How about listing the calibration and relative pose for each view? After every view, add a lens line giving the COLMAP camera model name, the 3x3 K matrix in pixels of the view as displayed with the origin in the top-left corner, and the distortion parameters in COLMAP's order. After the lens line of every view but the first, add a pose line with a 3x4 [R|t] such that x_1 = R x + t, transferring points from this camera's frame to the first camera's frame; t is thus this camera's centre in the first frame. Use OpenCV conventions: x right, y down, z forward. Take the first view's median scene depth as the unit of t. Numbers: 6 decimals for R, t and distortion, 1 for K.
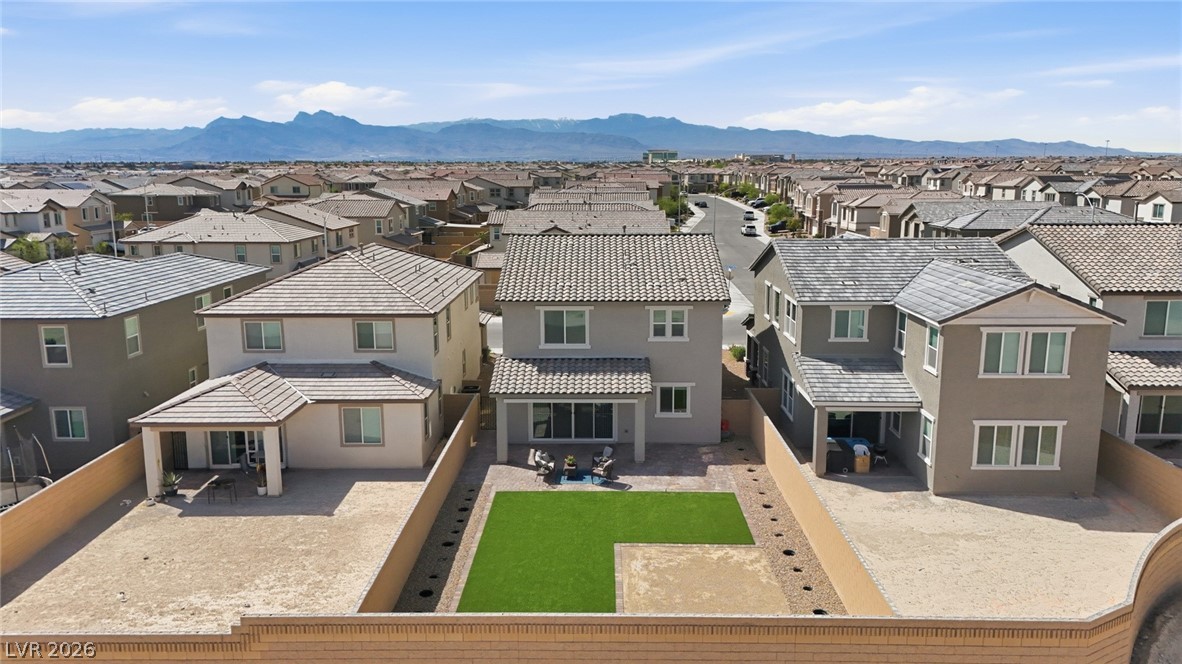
lens RADIAL K [[869.7, 0, 589.2], [0, 869.7, 312.8], [0, 0, 1]] dist [0.101491, -0.140143]
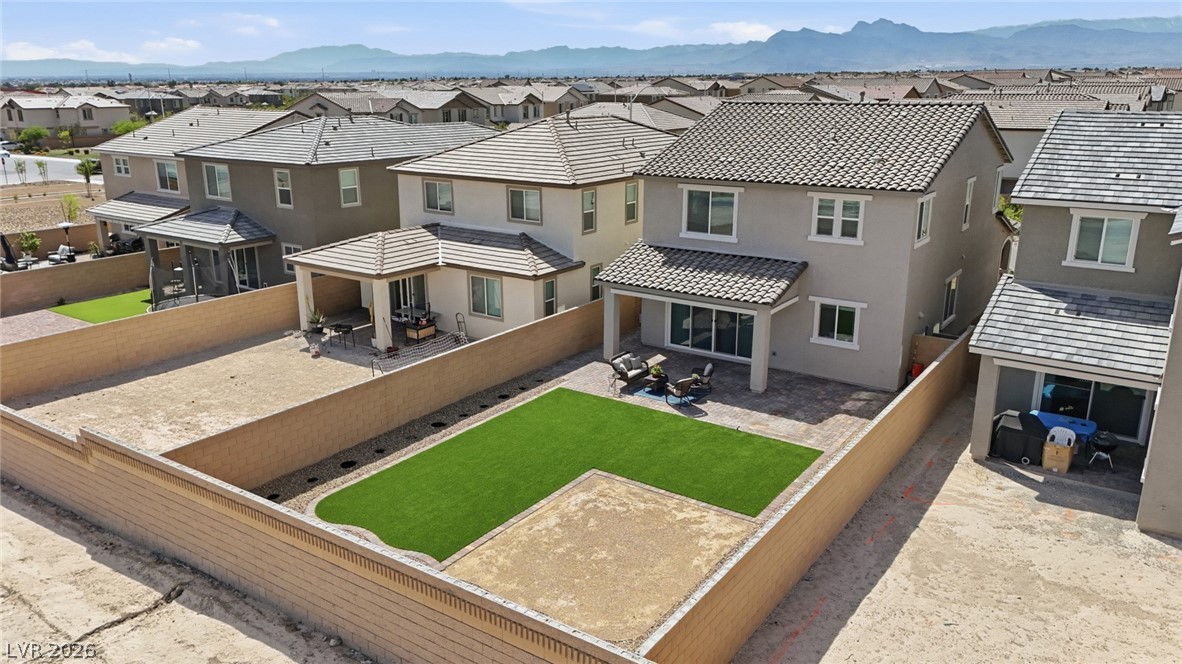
lens RADIAL K [[869.4, 0, 588.7], [0, 869.4, 327.1], [0, 0, 1]] dist [0.077389, -0.080286]
pose [[0.827927, 0.153056, -0.539547, 0.351594], [-0.092914, 0.986179, 0.137180, 0.022034], [0.553086, -0.063444, 0.830705, 0.280511]]
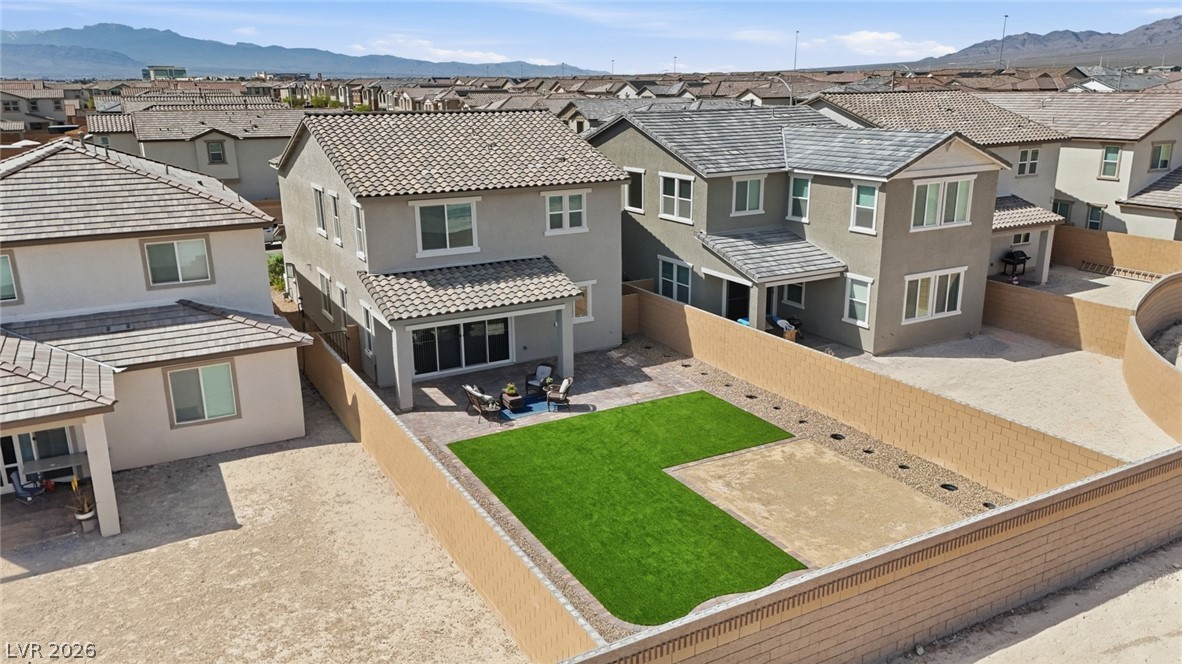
lens RADIAL K [[869.4, 0, 588.7], [0, 869.4, 327.1], [0, 0, 1]] dist [0.077389, -0.080286]
pose [[0.868133, -0.138570, 0.476596, -0.321111], [0.089769, 0.988237, 0.123812, 0.021386], [-0.488147, -0.064702, 0.870360, 0.274458]]
